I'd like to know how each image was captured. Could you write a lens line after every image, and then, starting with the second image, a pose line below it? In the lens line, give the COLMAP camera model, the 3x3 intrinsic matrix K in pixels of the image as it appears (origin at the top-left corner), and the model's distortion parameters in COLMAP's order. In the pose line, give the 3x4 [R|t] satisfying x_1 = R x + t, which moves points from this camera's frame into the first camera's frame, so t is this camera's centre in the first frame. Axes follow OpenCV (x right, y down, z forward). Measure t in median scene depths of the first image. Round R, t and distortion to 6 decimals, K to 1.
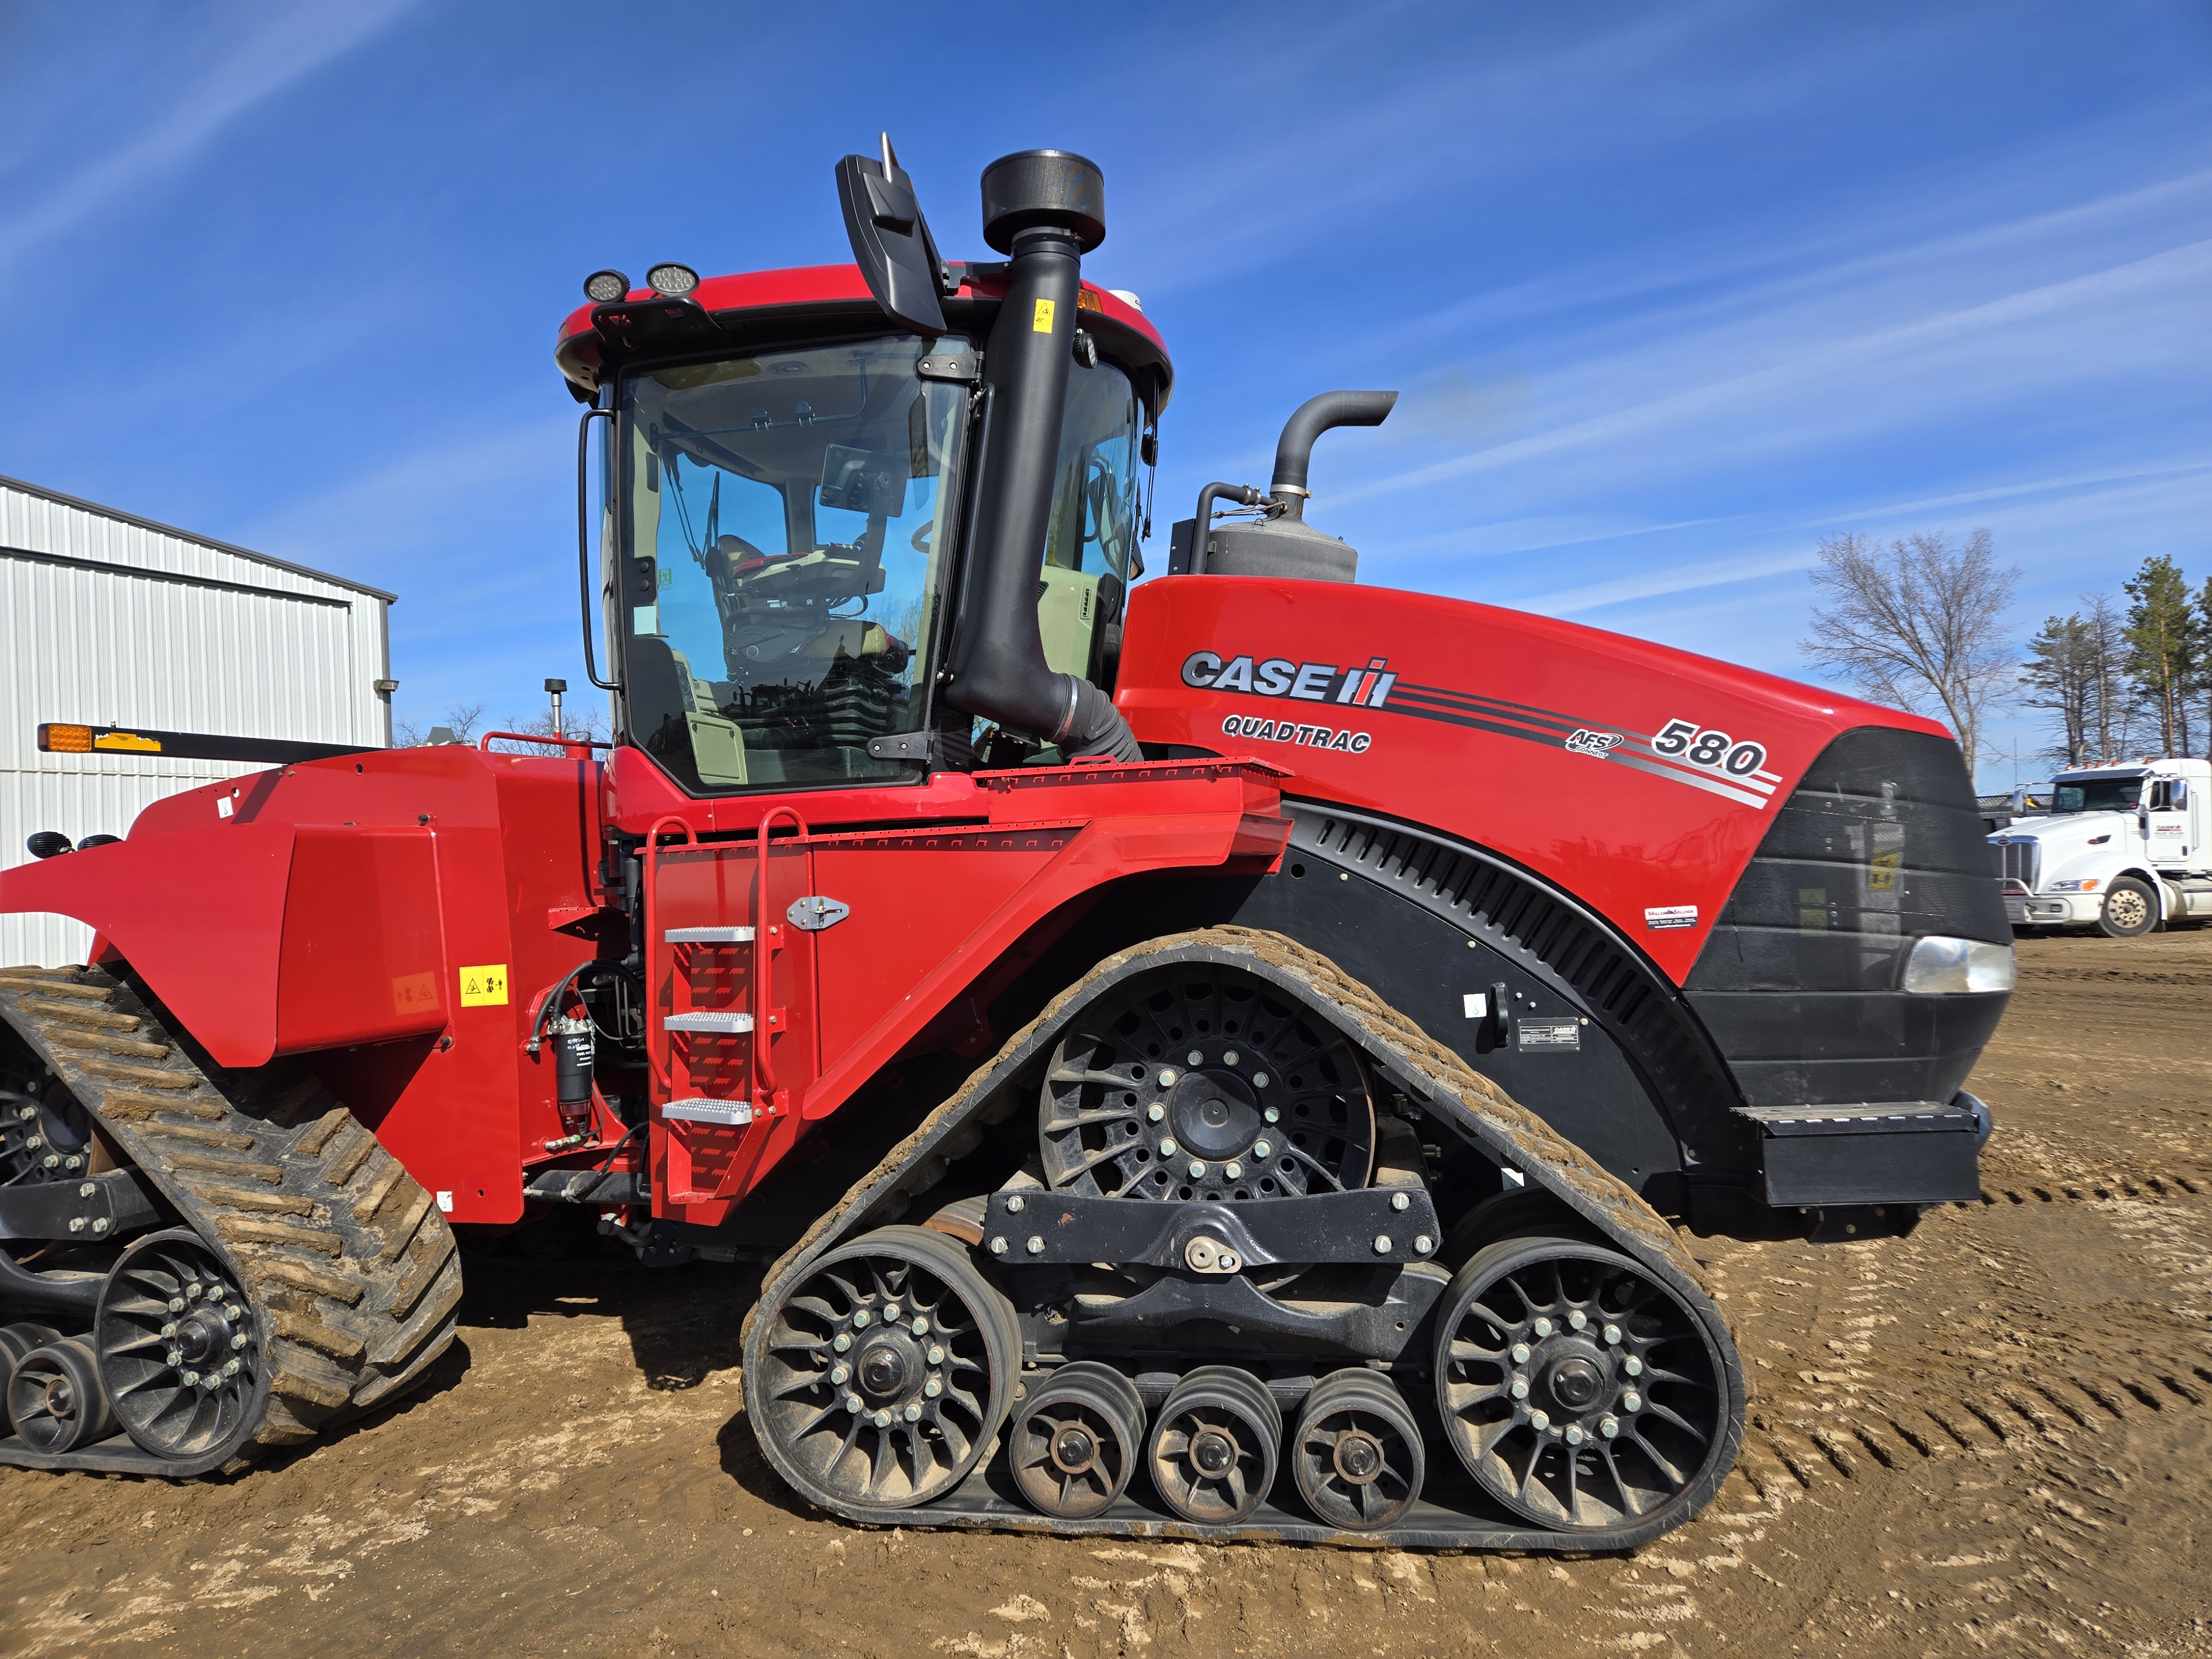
lens RADIAL K [[1468.2, 0, 1131.1], [0, 1468.2, 837.3], [0, 0, 1]] dist [0.080399, -0.054415]
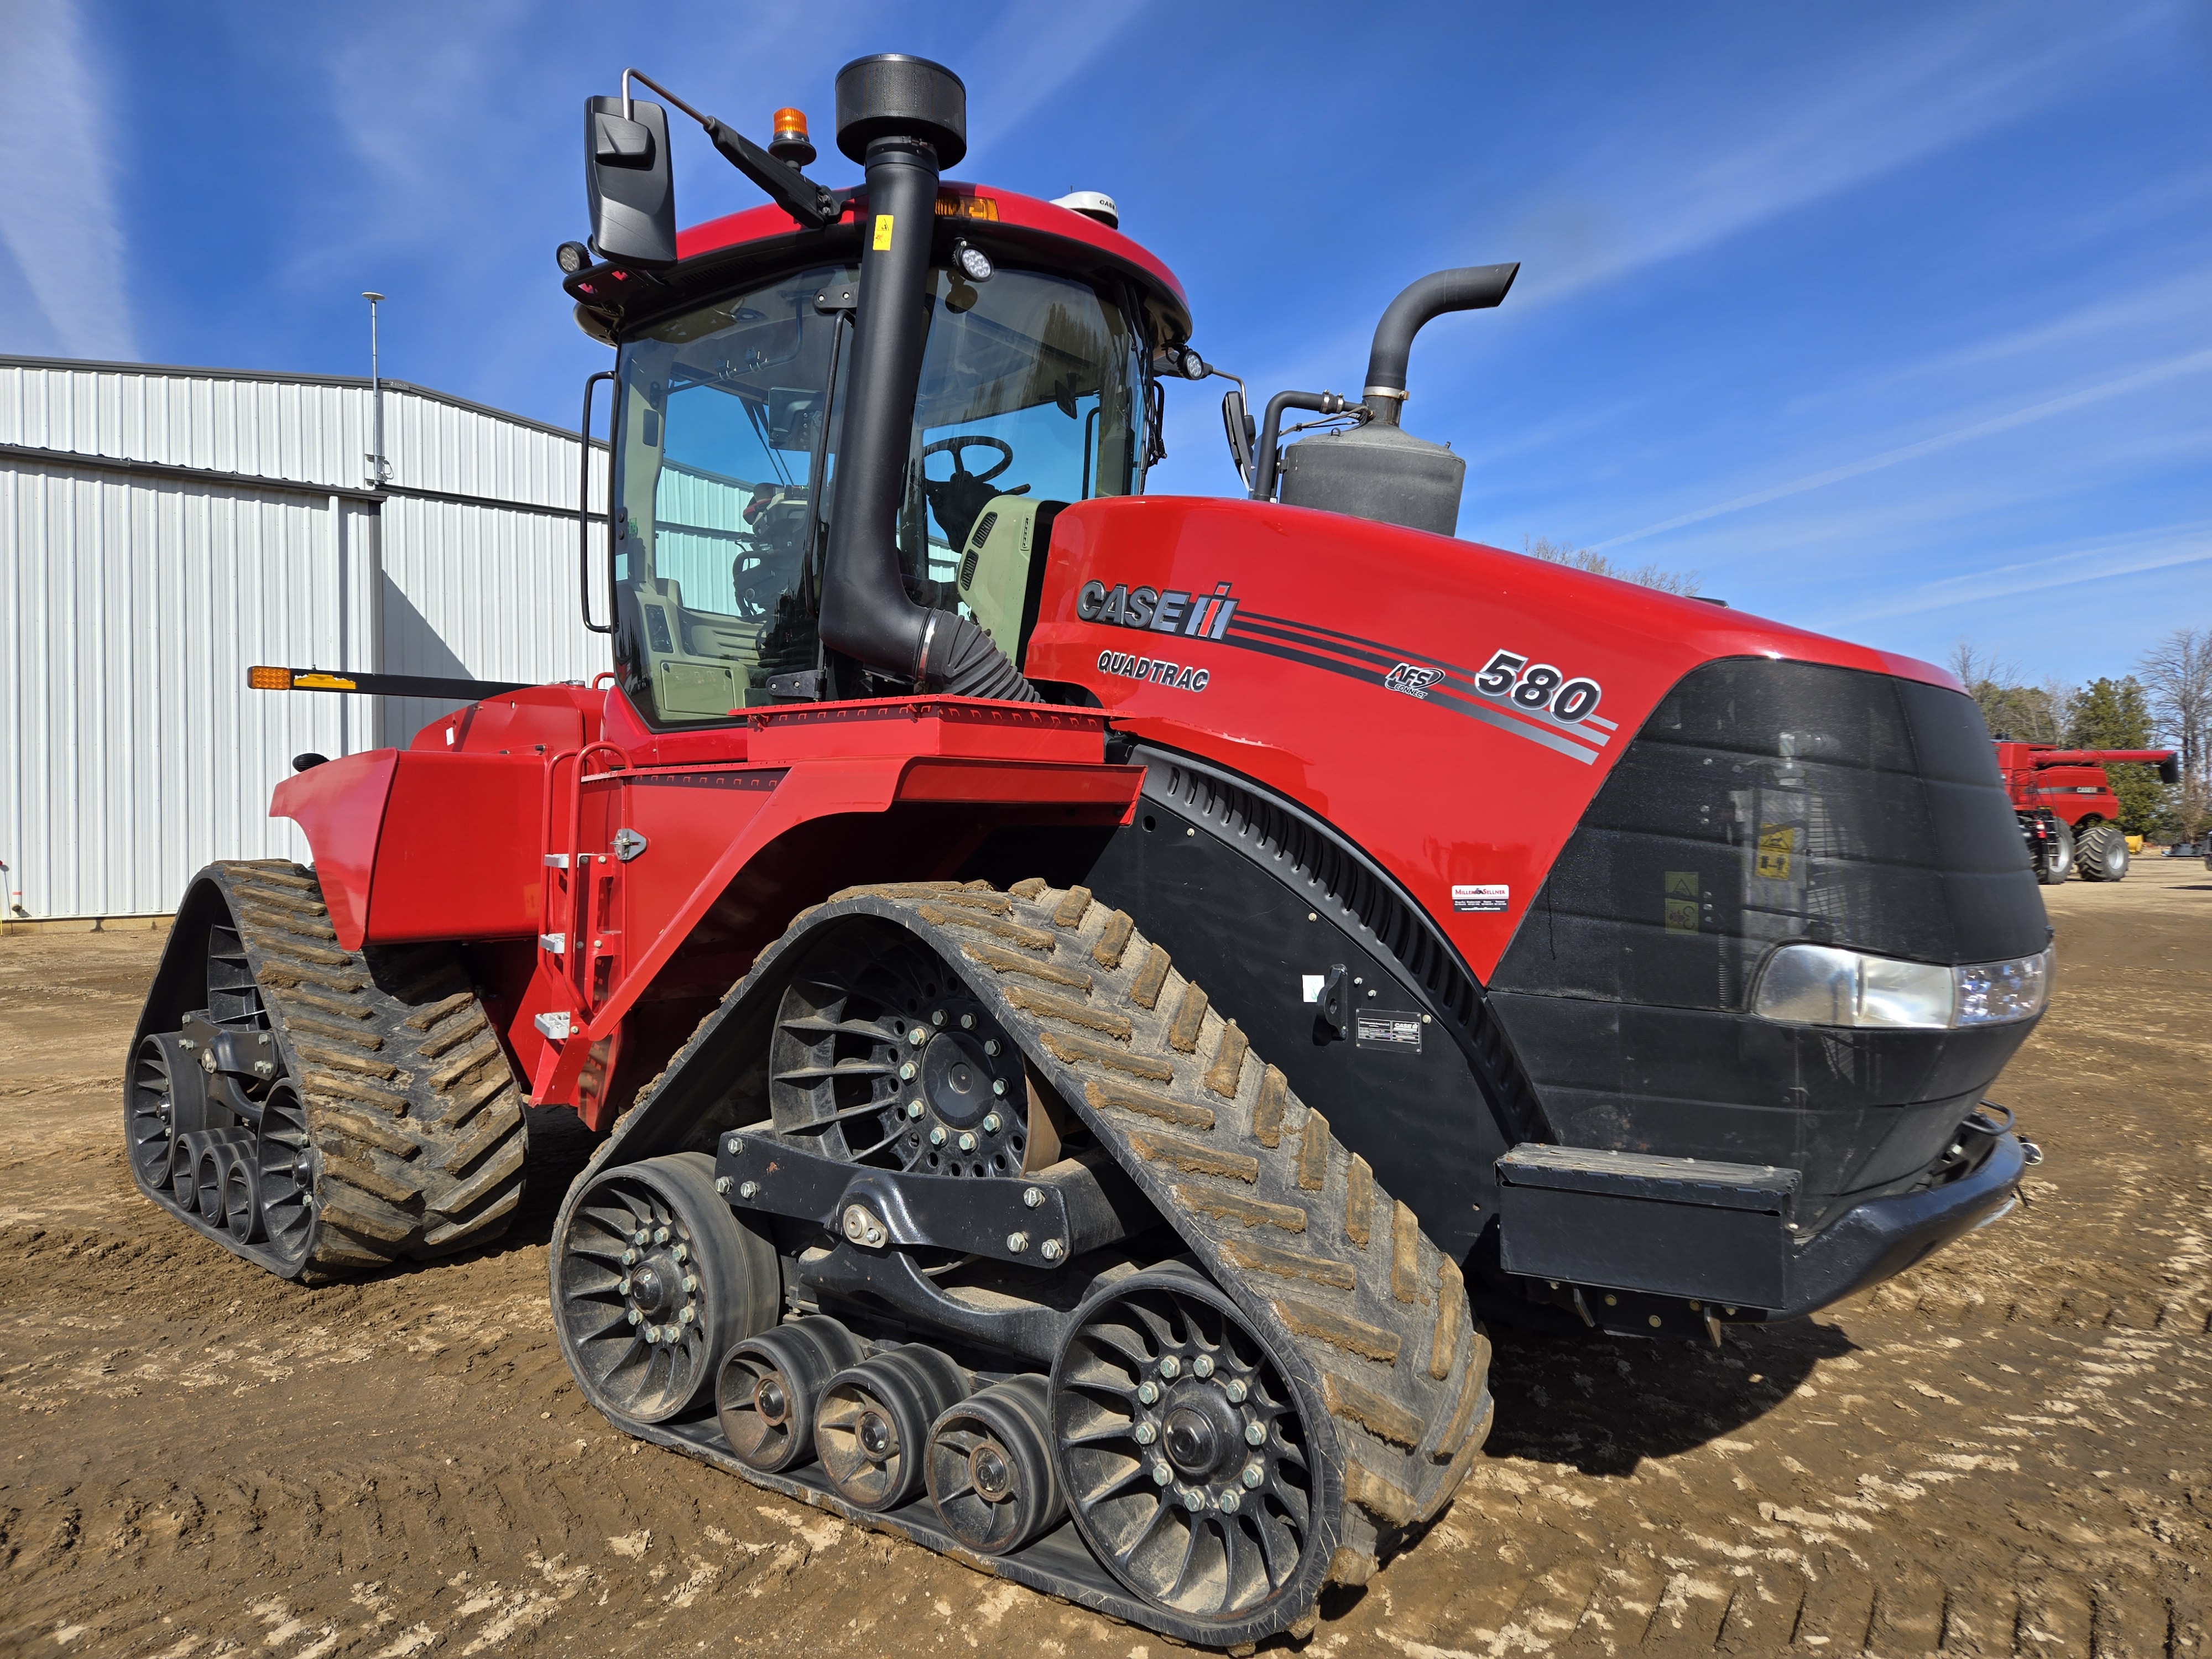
lens RADIAL K [[1468.2, 0, 1123.0], [0, 1468.2, 822.4], [0, 0, 1]] dist [0.080399, -0.054415]
pose [[0.905210, 0.038930, -0.423179, 0.499116], [-0.026193, 0.999013, 0.035874, -0.009933], [0.424157, -0.021389, 0.905336, 0.187438]]
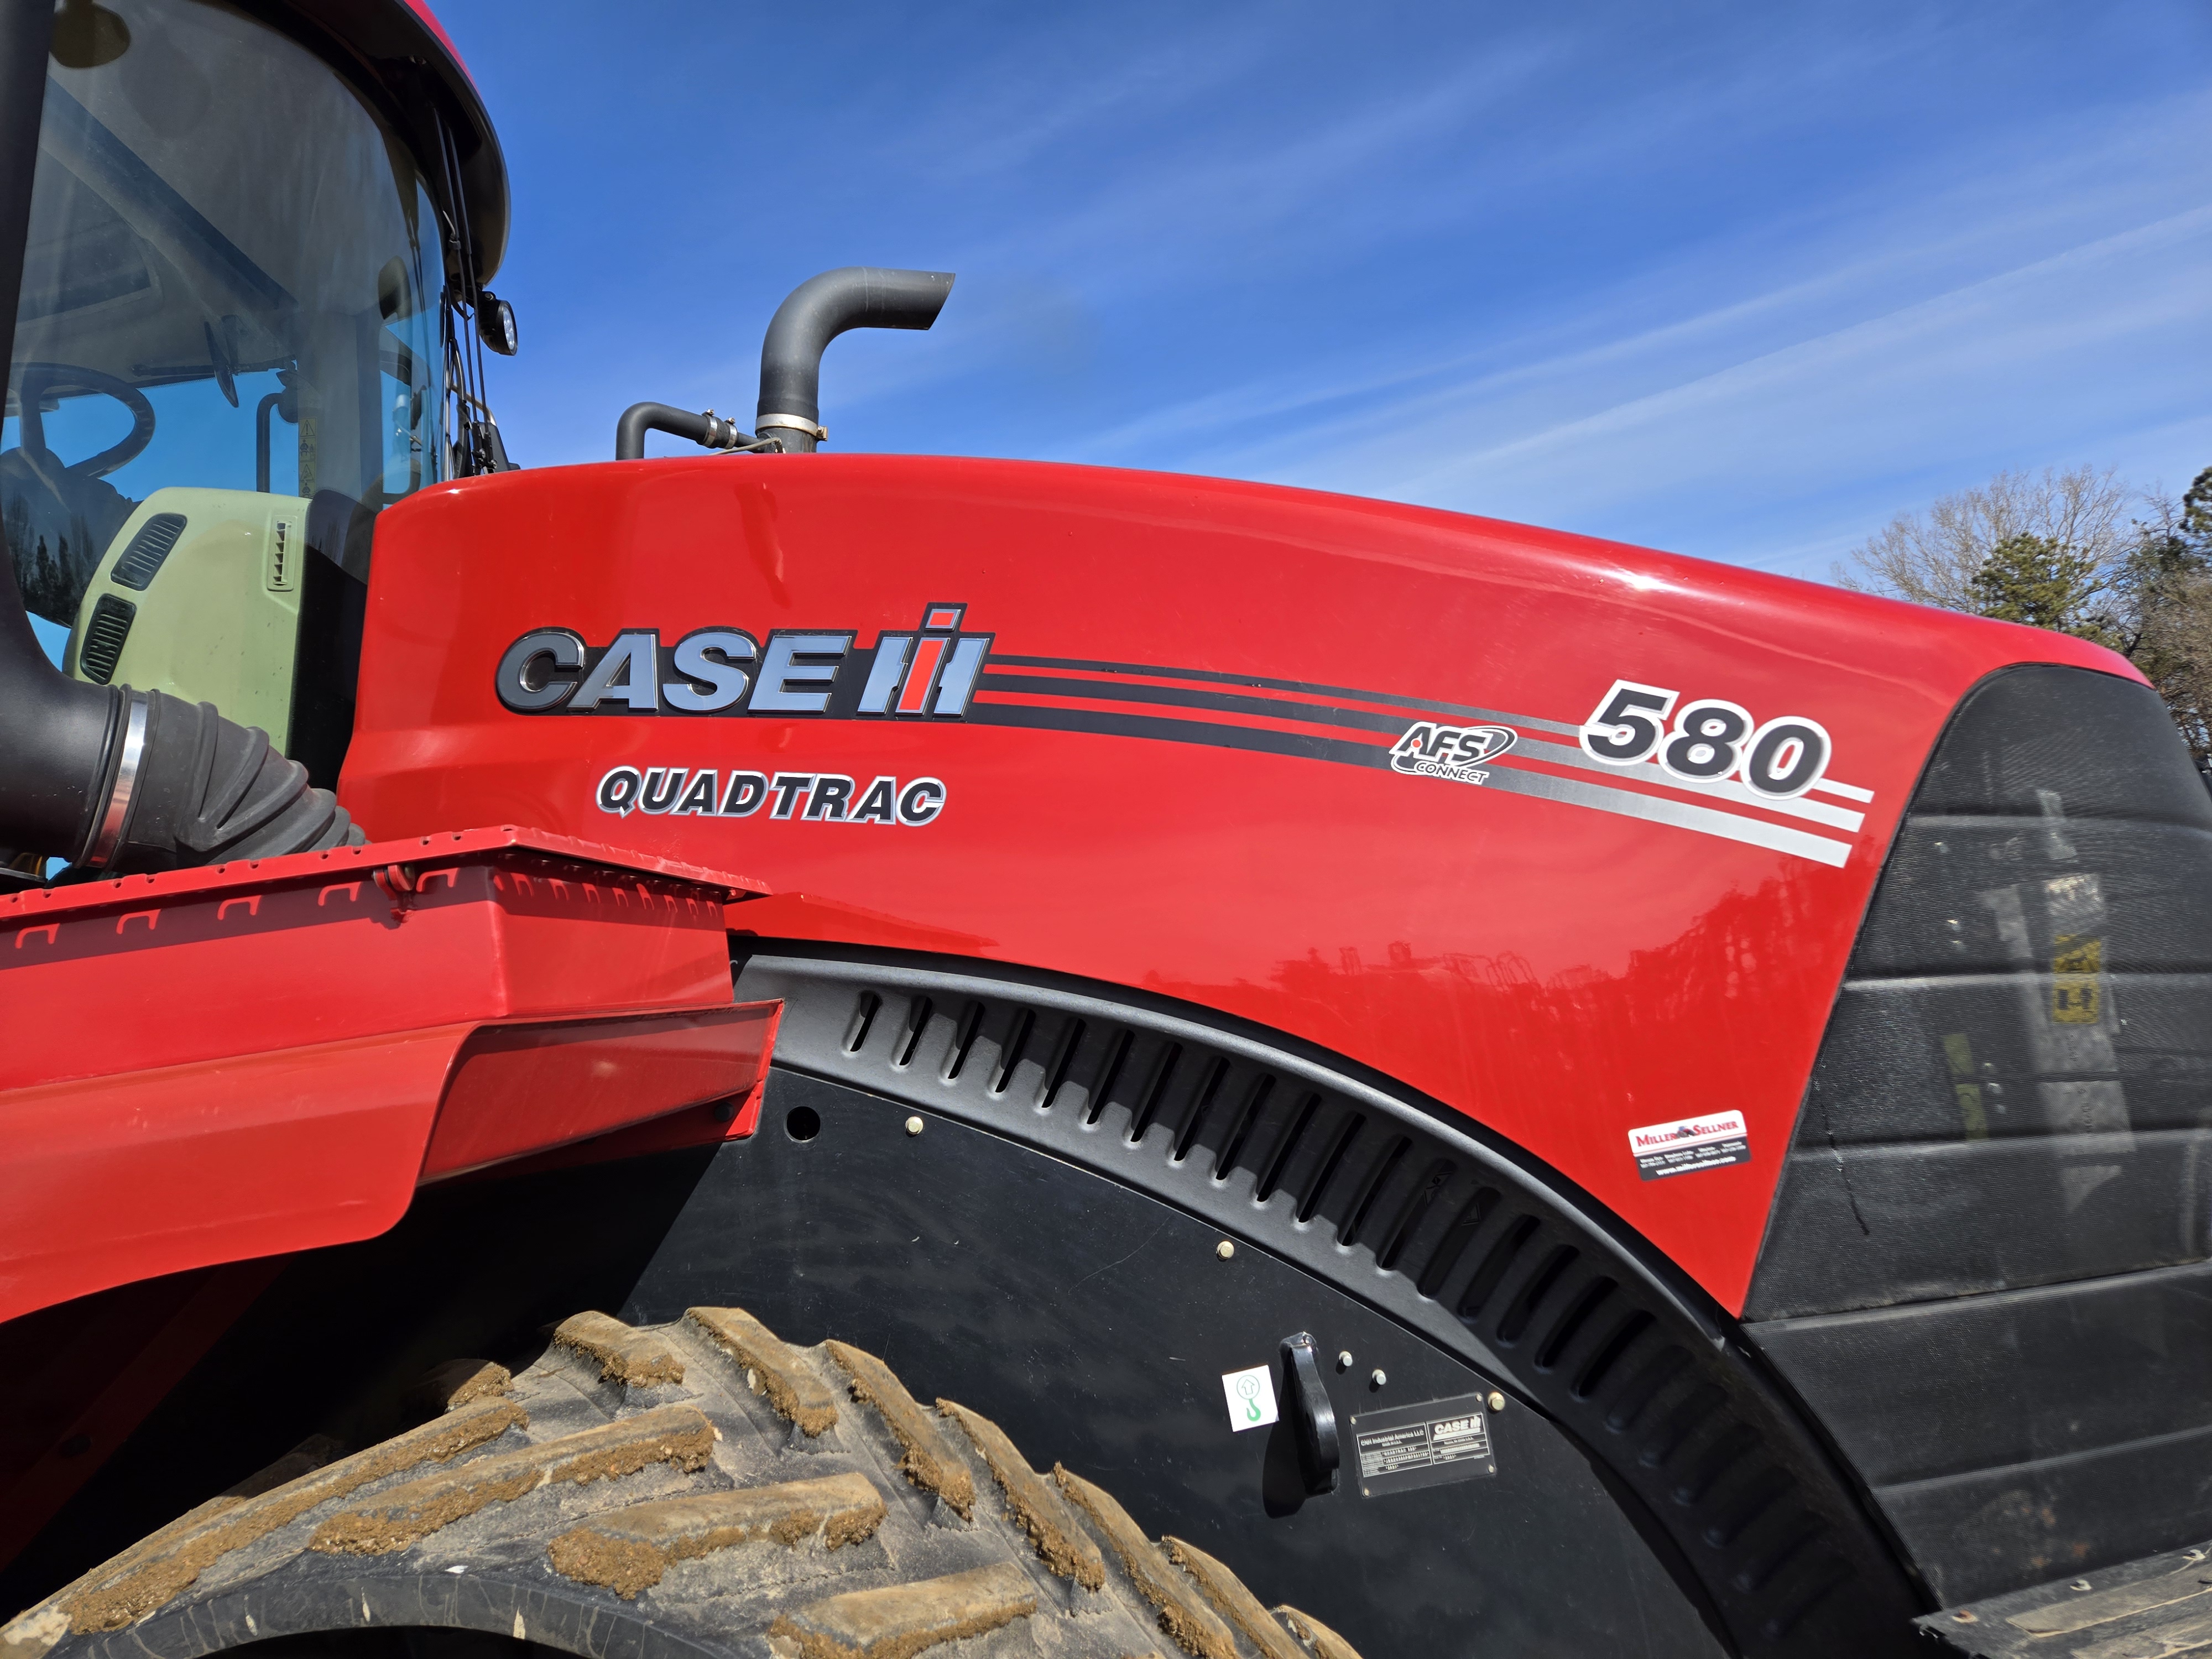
lens RADIAL K [[1468.2, 0, 1125.2], [0, 1468.2, 825.8], [0, 0, 1]] dist [0.080399, -0.054415]
pose [[0.964982, -0.081324, 0.249391, 0.108538], [0.107025, 0.990058, -0.091270, -0.012826], [-0.239490, 0.114765, 0.964092, 0.593197]]
